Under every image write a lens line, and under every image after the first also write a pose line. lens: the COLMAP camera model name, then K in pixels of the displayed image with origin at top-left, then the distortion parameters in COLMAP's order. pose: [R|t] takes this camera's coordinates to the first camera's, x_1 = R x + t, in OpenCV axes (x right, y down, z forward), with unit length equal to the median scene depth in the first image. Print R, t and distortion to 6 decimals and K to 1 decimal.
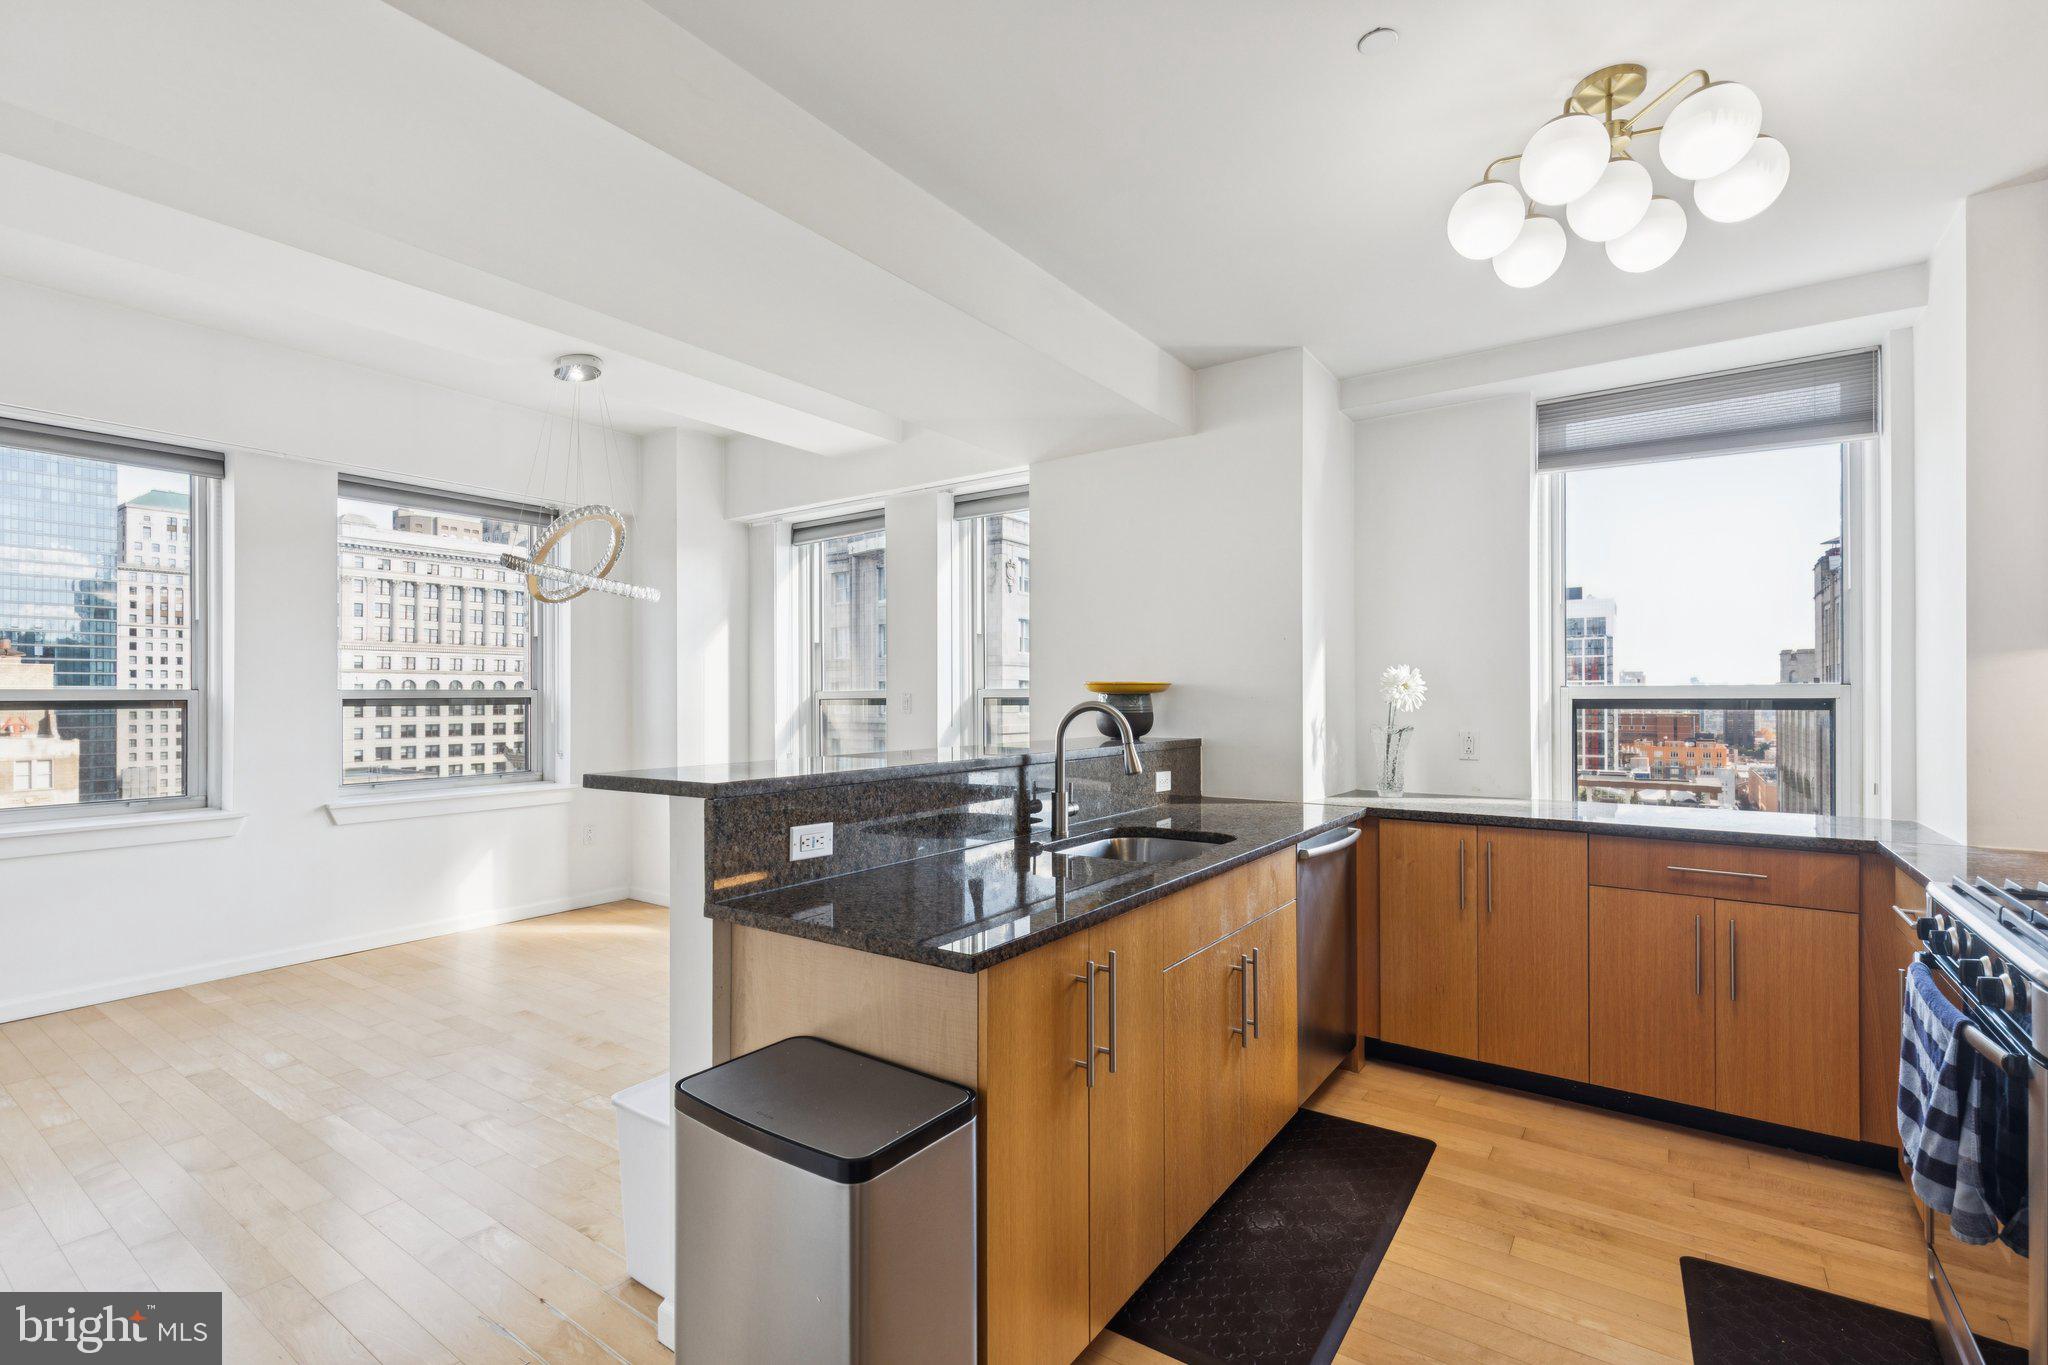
lens RADIAL K [[919.1, 0, 1031.2], [0, 919.1, 689.4], [0, 0, 1]] dist [0.007598, -0.000697]
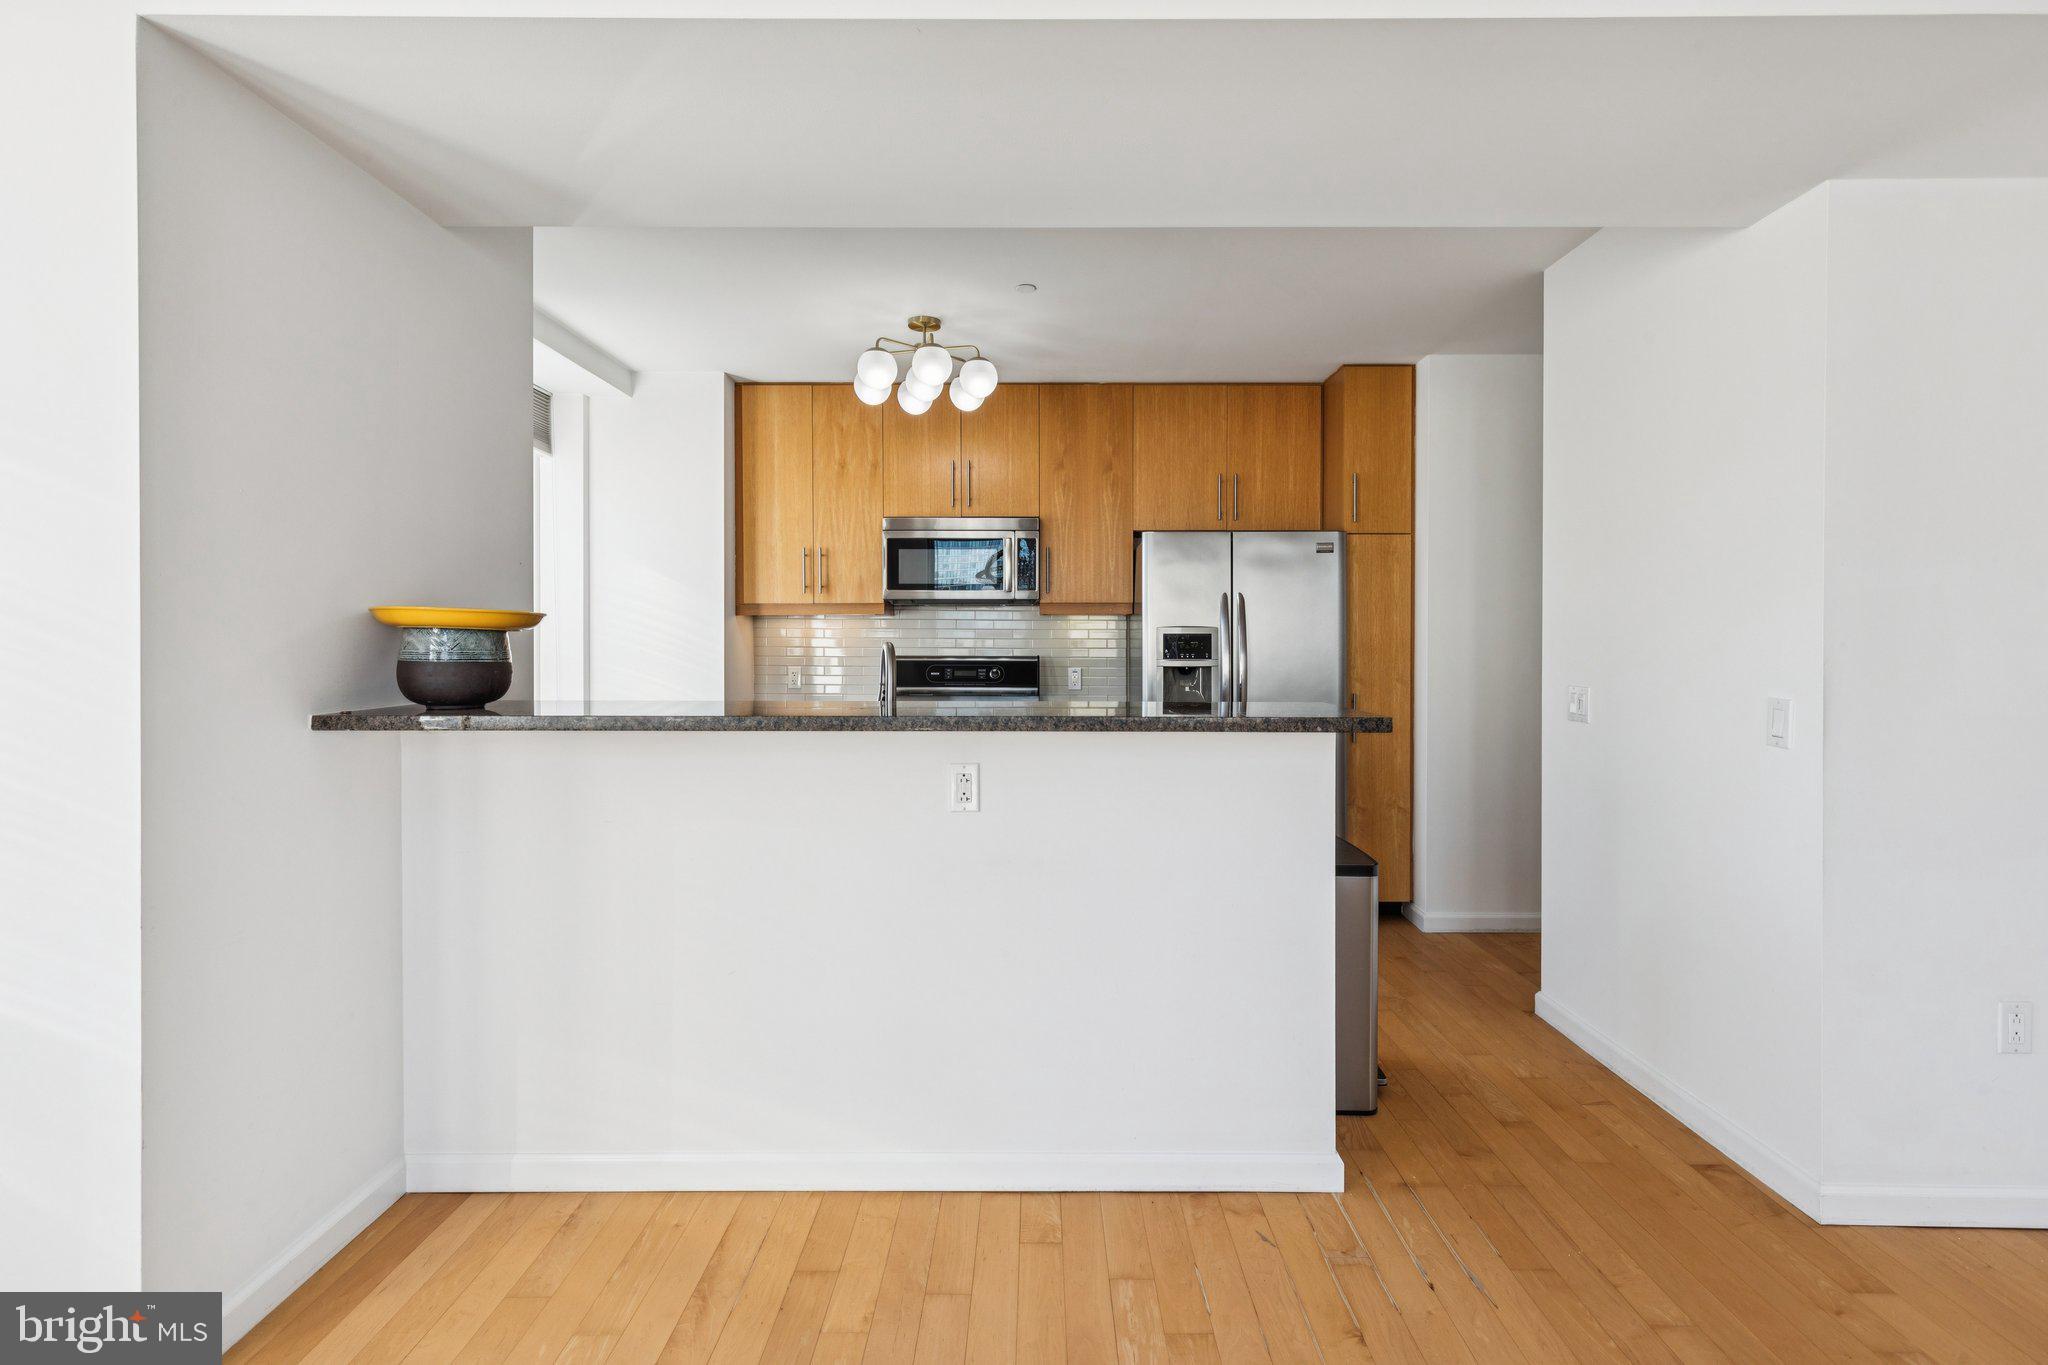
lens RADIAL K [[940.4, 0, 1035.8], [0, 940.4, 648.5], [0, 0, 1]] dist [0.009889, -0.000142]
pose [[-0.576768, -0.003886, 0.816899, -0.611607], [-0.006308, 0.999980, 0.000303, 0.013660], [-0.816884, -0.004979, -0.576781, 1.067956]]
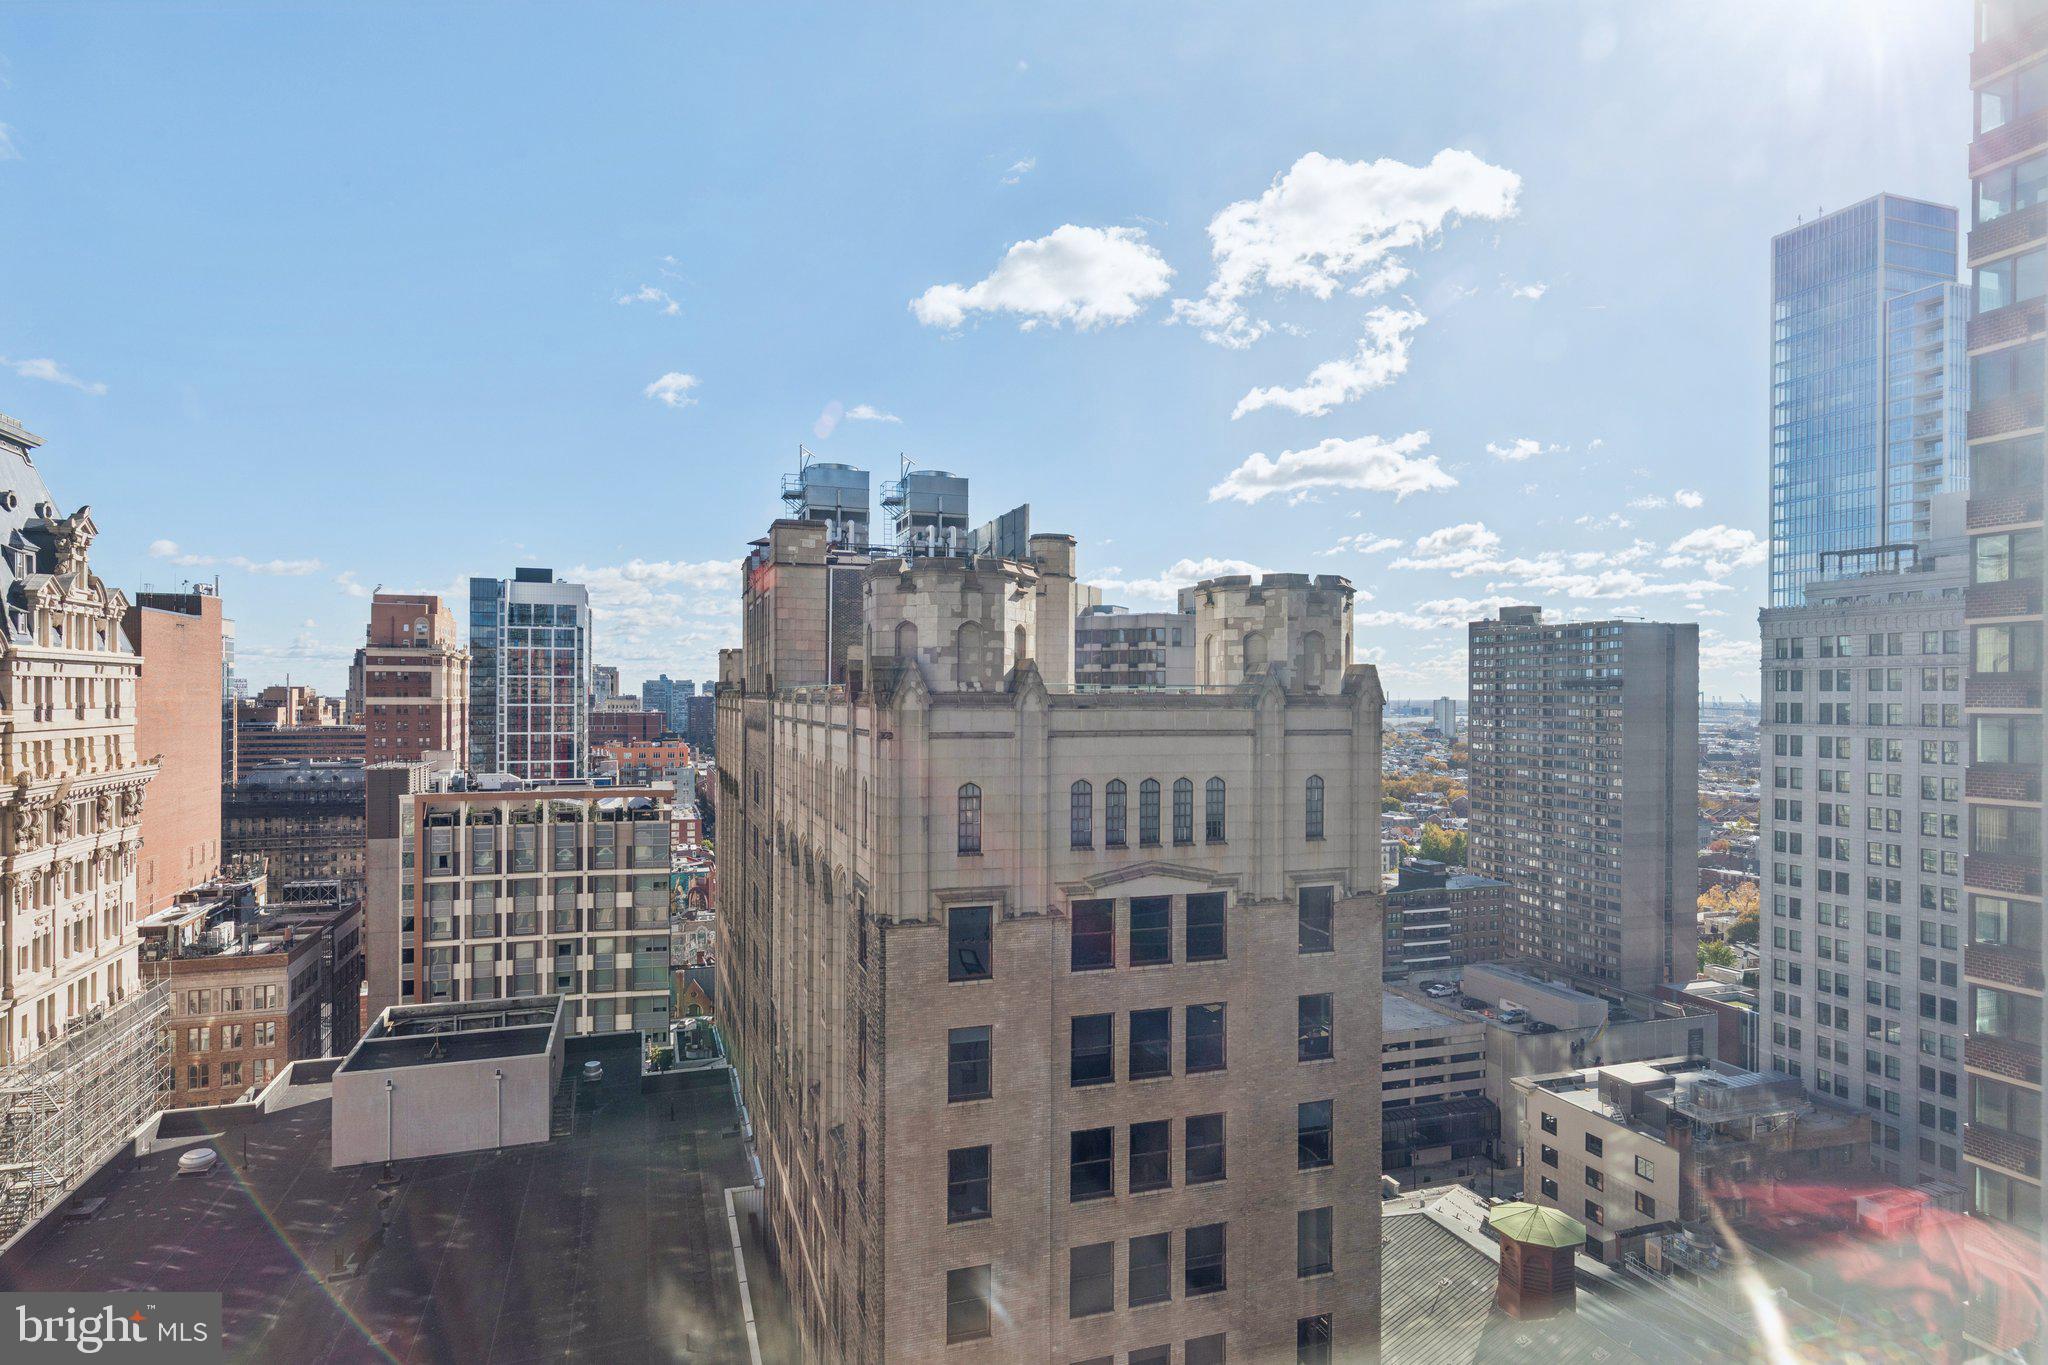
lens RADIAL K [[1110.4, 0, 1025.2], [0, 1110.4, 692.6], [0, 0, 1]] dist [0.003558, -0.001684]
pose [[0.592741, 0.006364, 0.805368, 1.043002], [-0.012398, 0.999922, 0.001223, -0.033787], [-0.805298, -0.010710, 0.592773, 0.726764]]
